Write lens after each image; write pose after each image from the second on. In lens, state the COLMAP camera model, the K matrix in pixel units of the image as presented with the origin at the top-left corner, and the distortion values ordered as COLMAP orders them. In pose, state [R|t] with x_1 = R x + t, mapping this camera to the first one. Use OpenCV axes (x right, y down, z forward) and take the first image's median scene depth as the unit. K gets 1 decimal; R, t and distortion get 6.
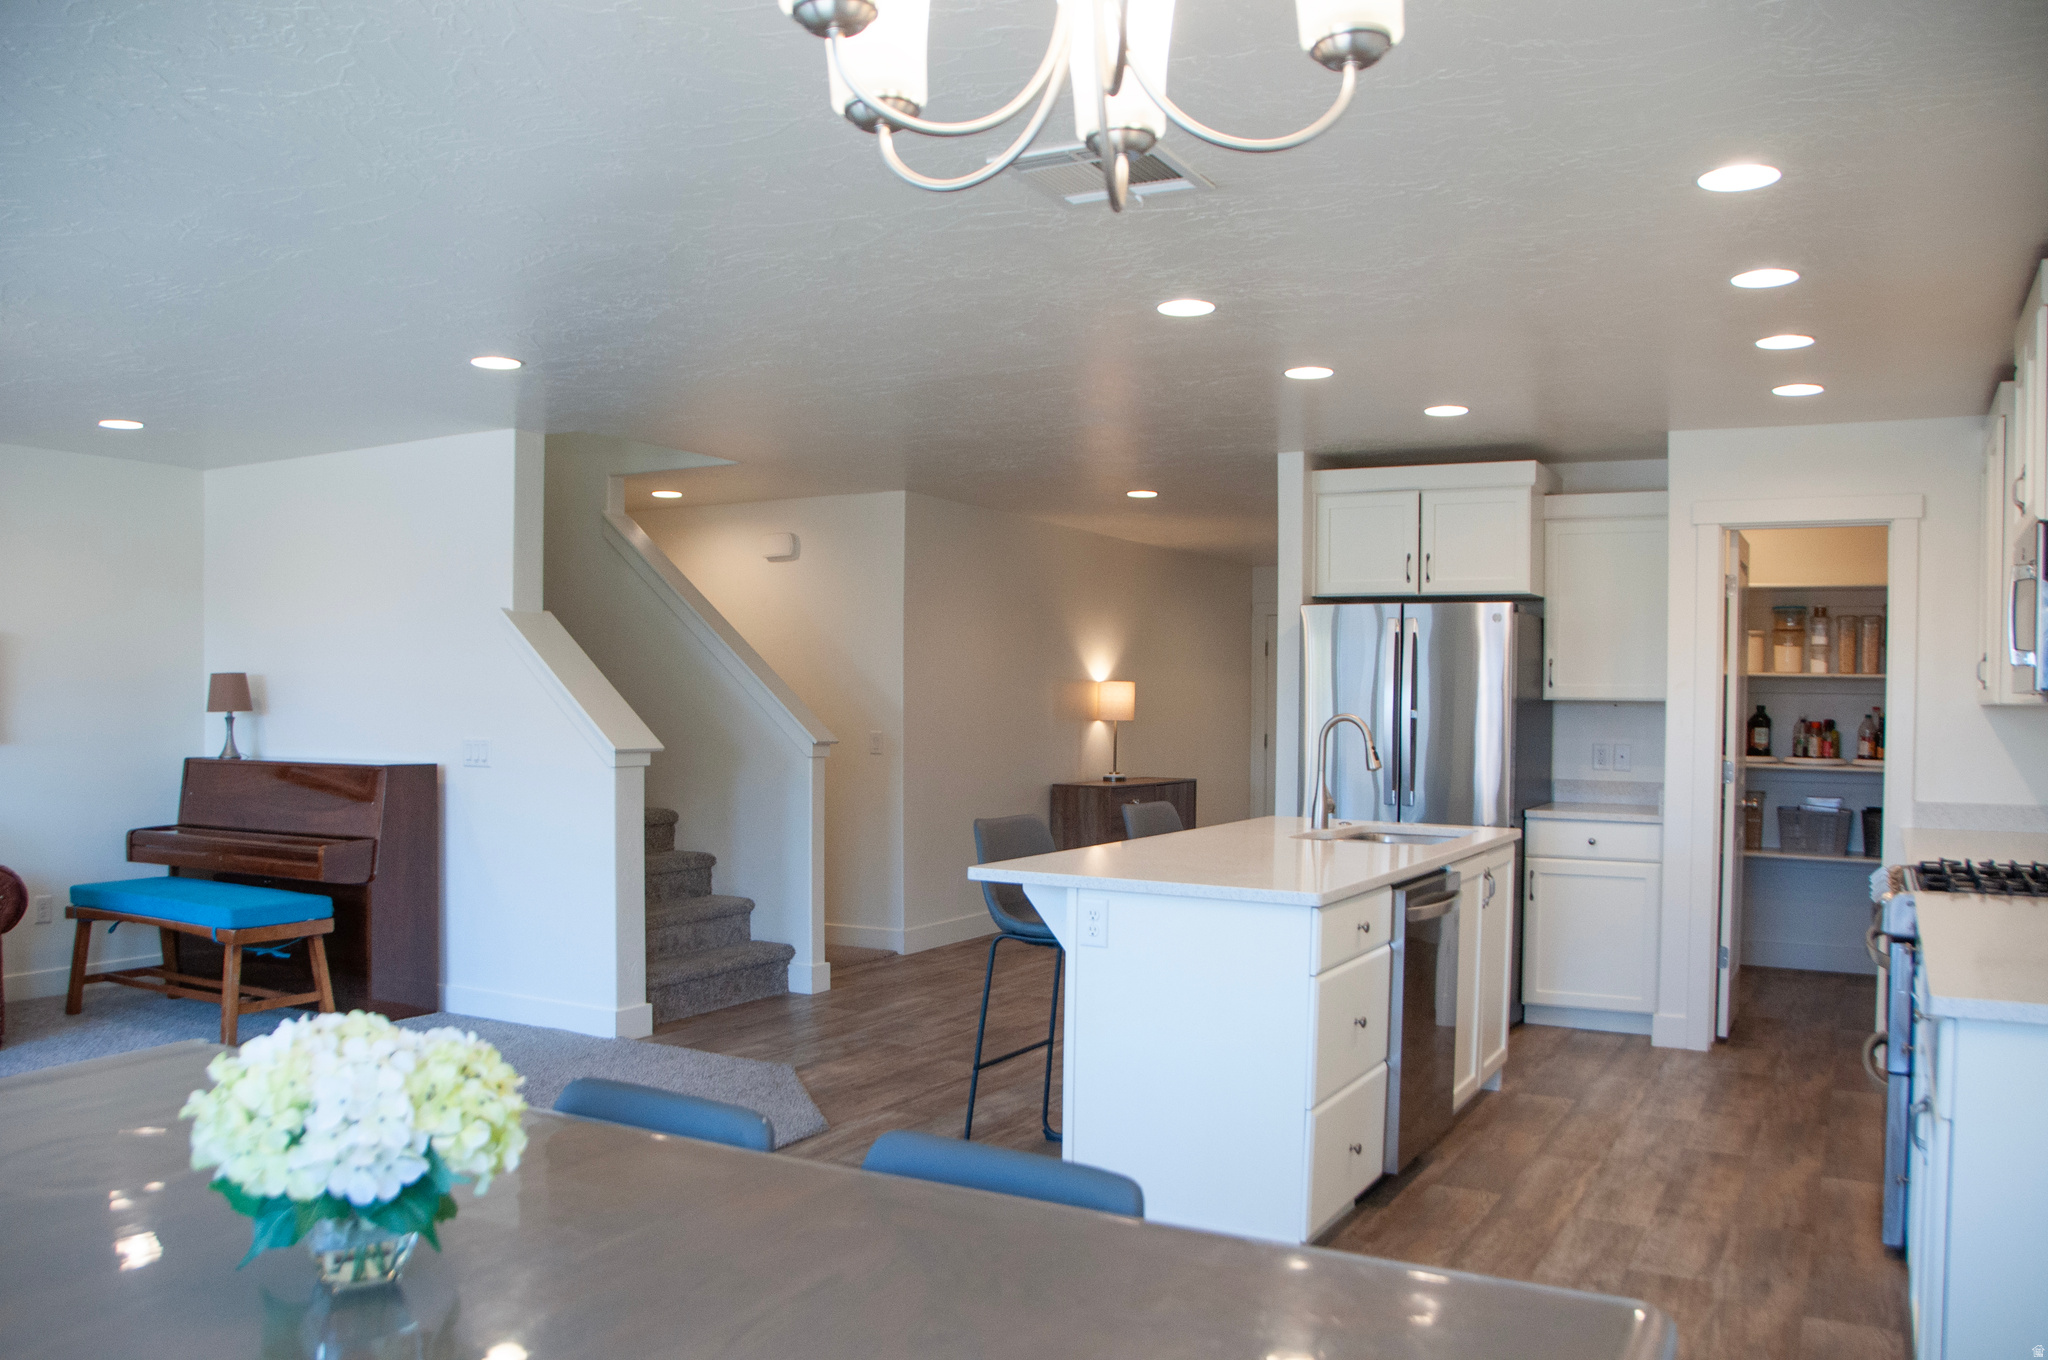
lens RADIAL K [[1622.1, 0, 1021.8], [0, 1622.1, 714.4], [0, 0, 1]] dist [-0.137522, 0.060260]
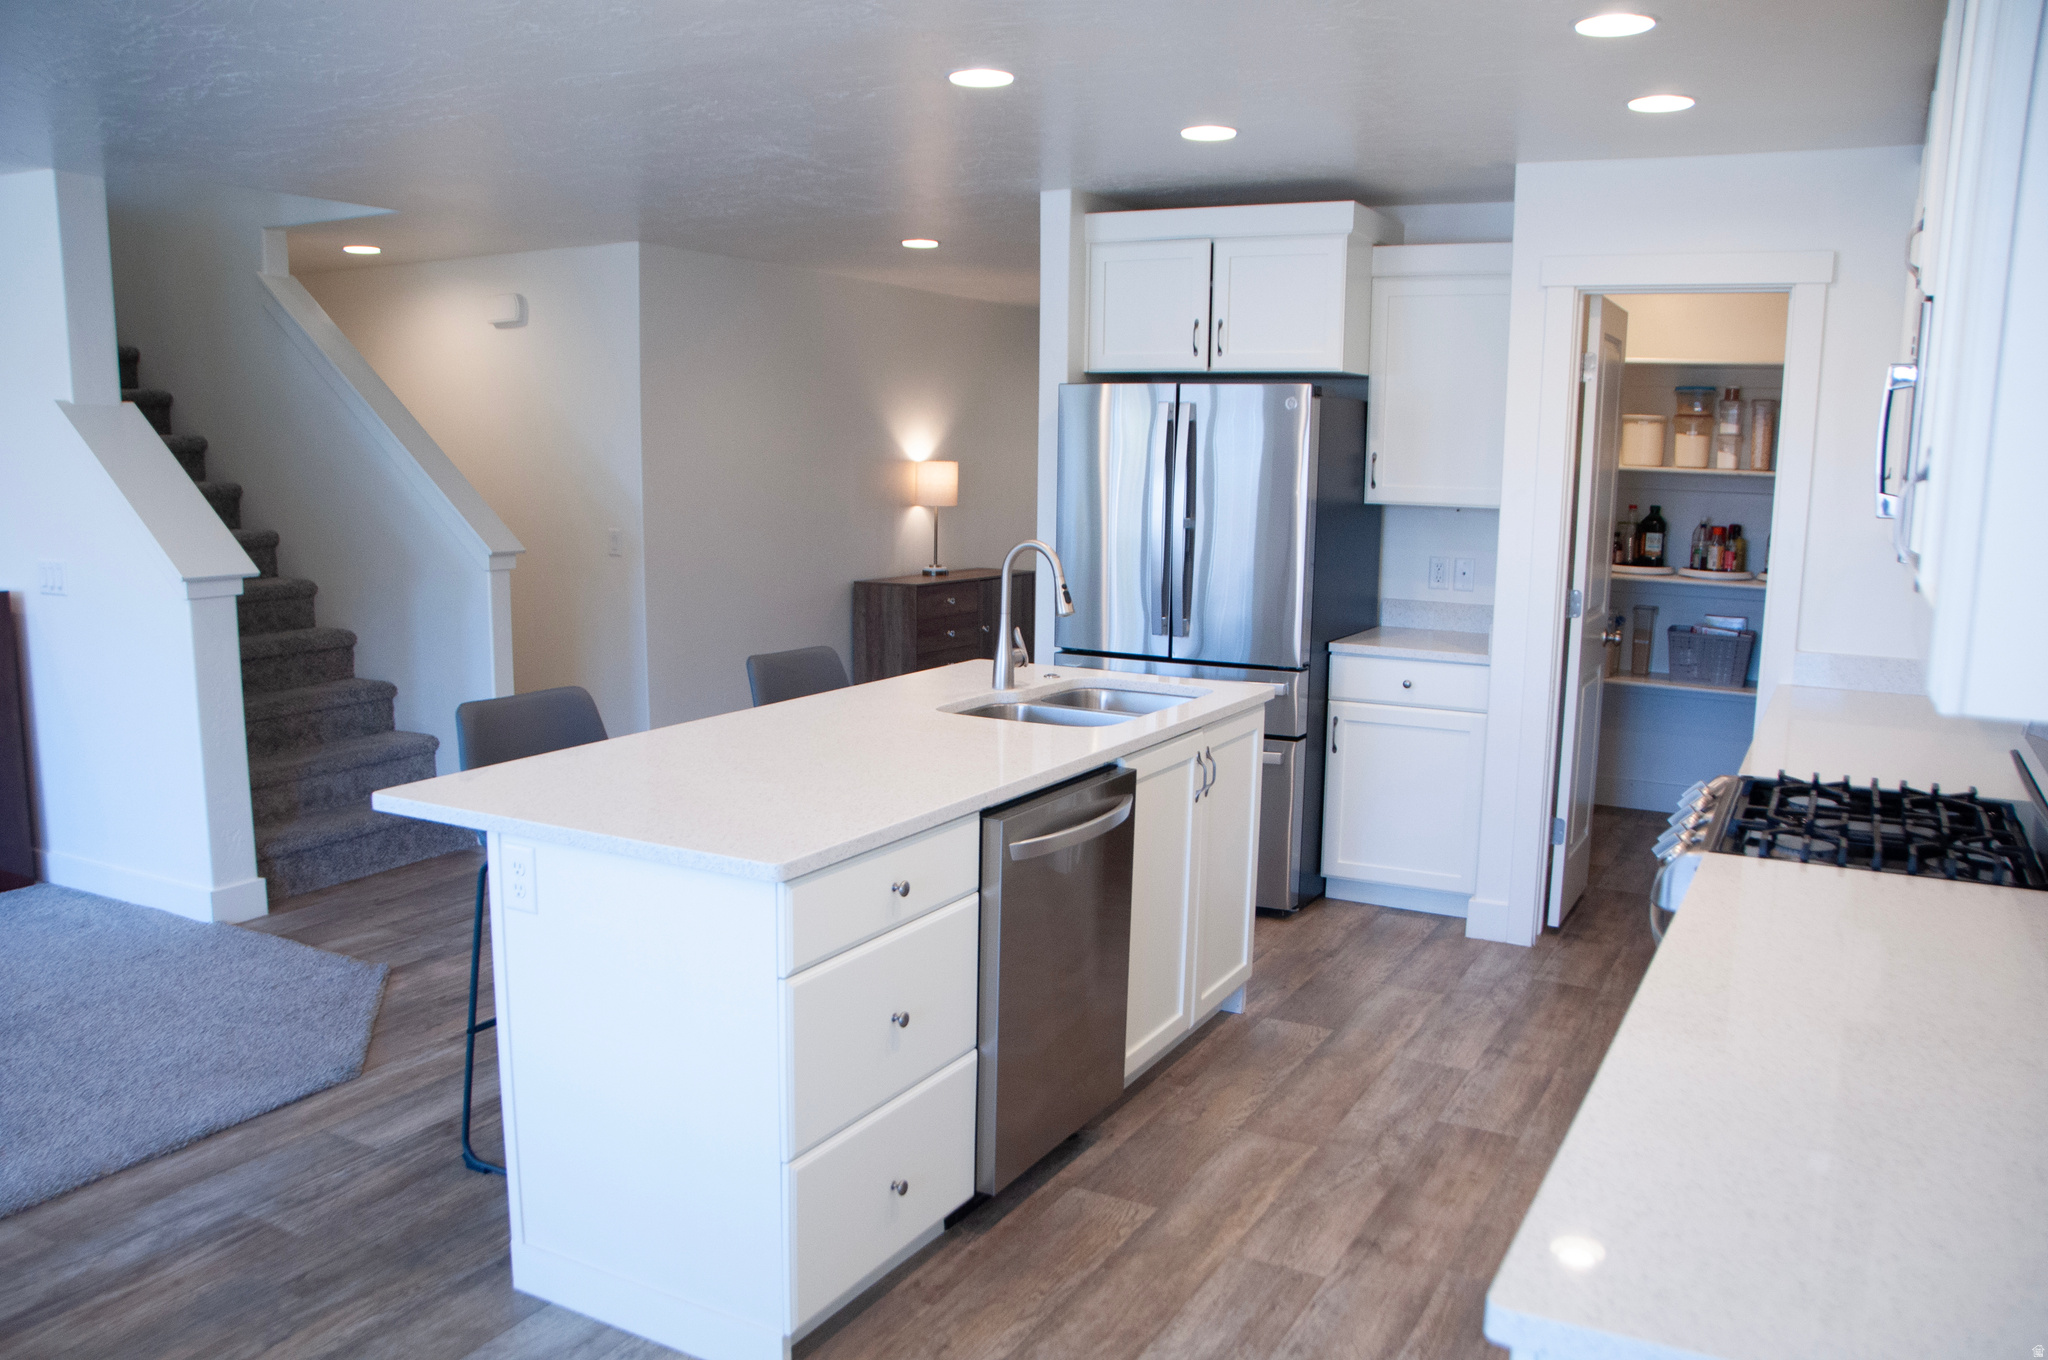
lens RADIAL K [[1622.1, 0, 1032.9], [0, 1622.1, 731.0], [0, 0, 1]] dist [-0.137522, 0.060260]
pose [[0.999890, -0.000472, 0.014798, 0.155399], [-0.001934, 0.986765, 0.162144, -0.029093], [-0.014678, -0.162154, 0.986656, 0.191754]]
